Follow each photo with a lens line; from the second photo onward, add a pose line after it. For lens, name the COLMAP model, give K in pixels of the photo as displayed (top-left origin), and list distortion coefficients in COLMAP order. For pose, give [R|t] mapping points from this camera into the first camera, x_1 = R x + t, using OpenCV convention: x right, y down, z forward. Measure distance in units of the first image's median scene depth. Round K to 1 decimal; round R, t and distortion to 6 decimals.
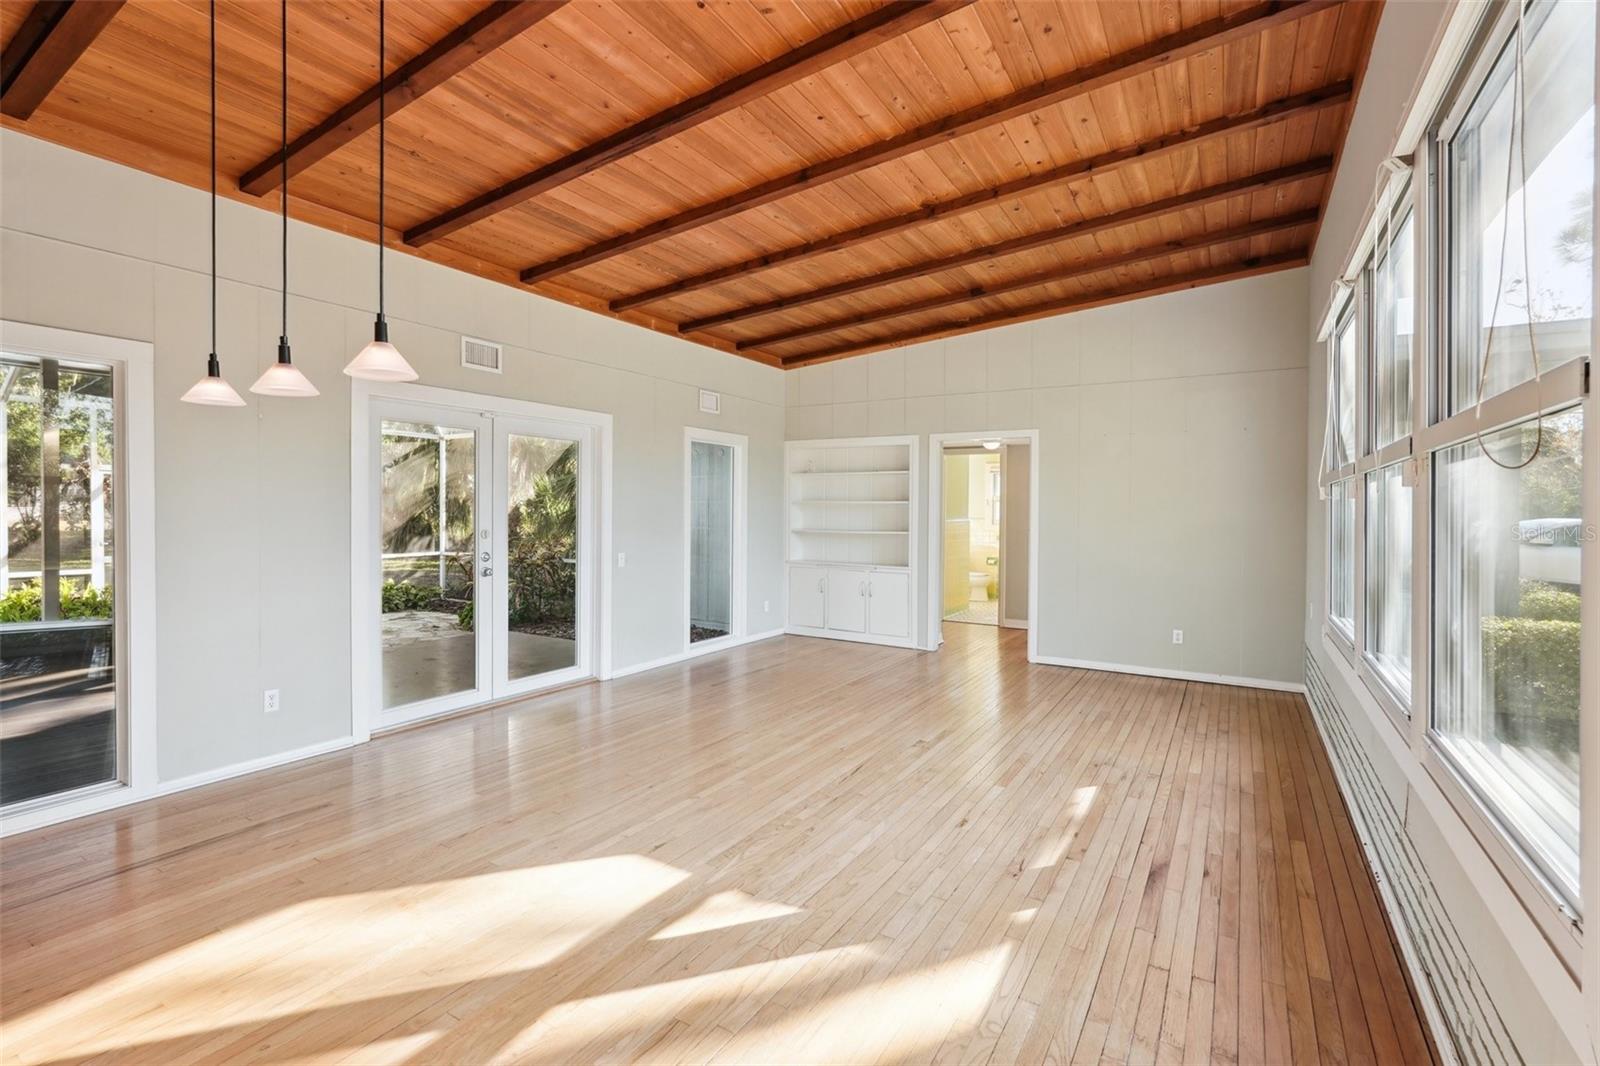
lens RADIAL K [[722.2, 0, 798.1], [0, 722.2, 515.7], [0, 0, 1]] dist [-0.005819, 0.004189]
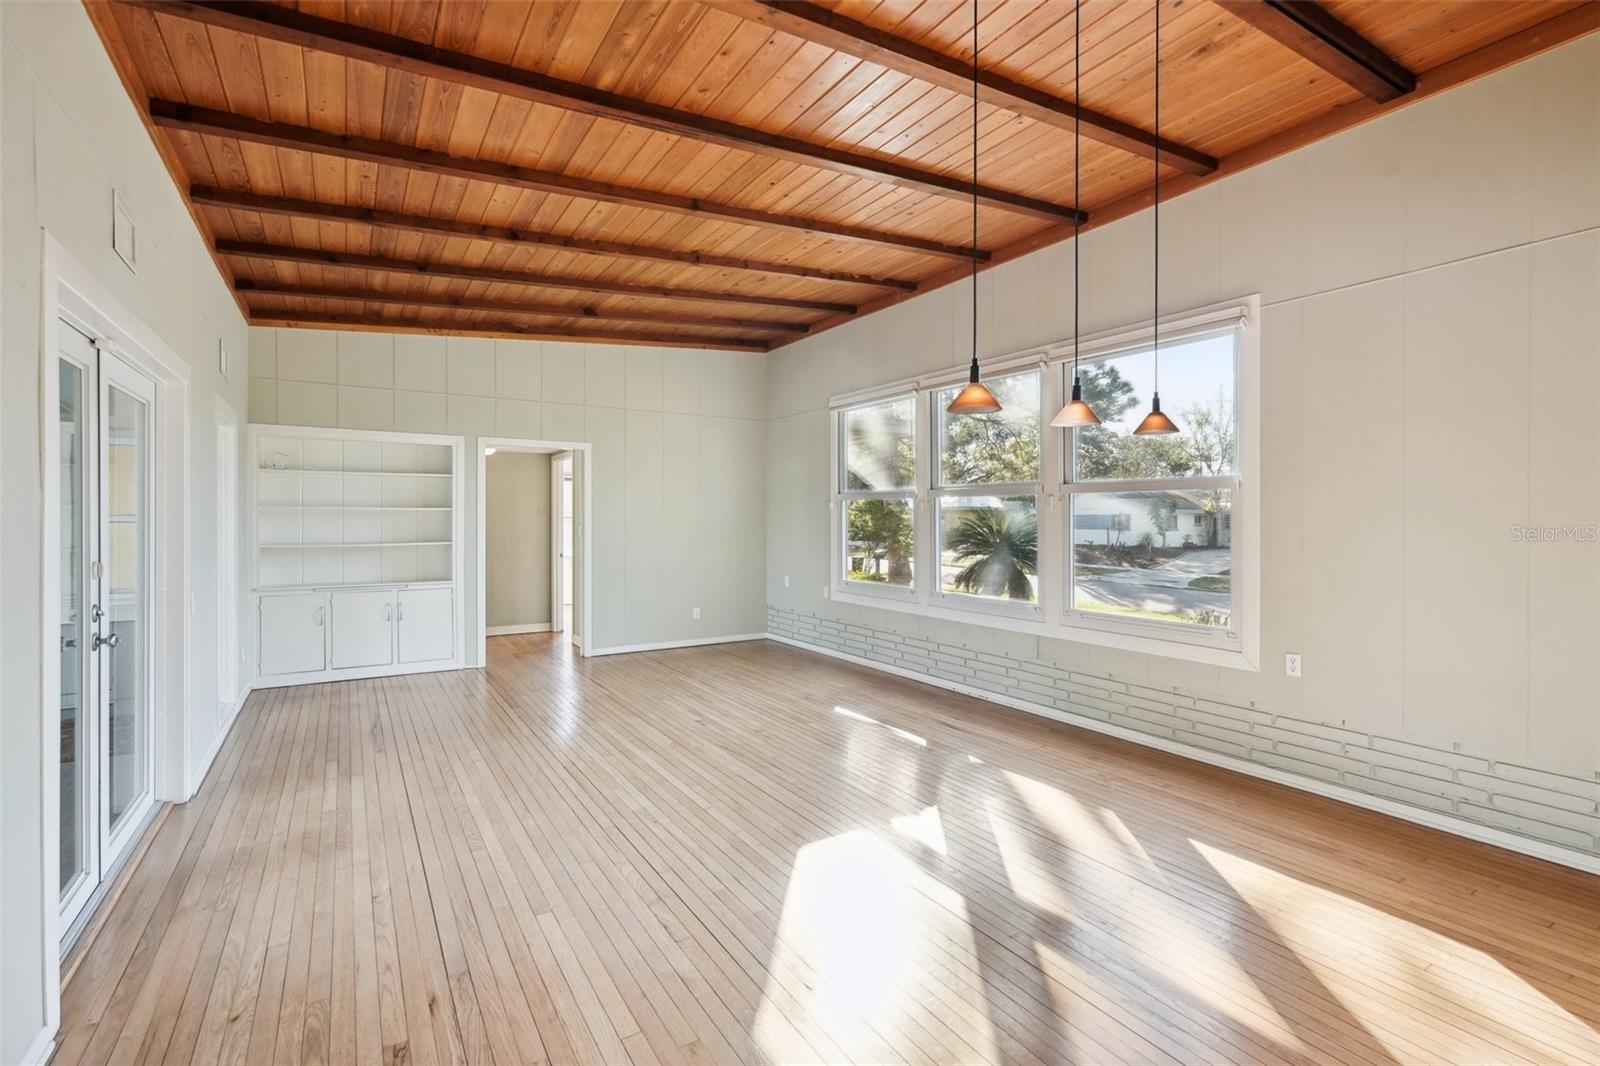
lens RADIAL K [[722.2, 0, 792.7], [0, 722.2, 524.4], [0, 0, 1]] dist [-0.005819, 0.004189]
pose [[0.446240, -0.015381, 0.894781, -0.646949], [0.008123, 0.999881, 0.013136, -0.011046], [-0.894876, 0.001406, 0.446312, 0.292469]]
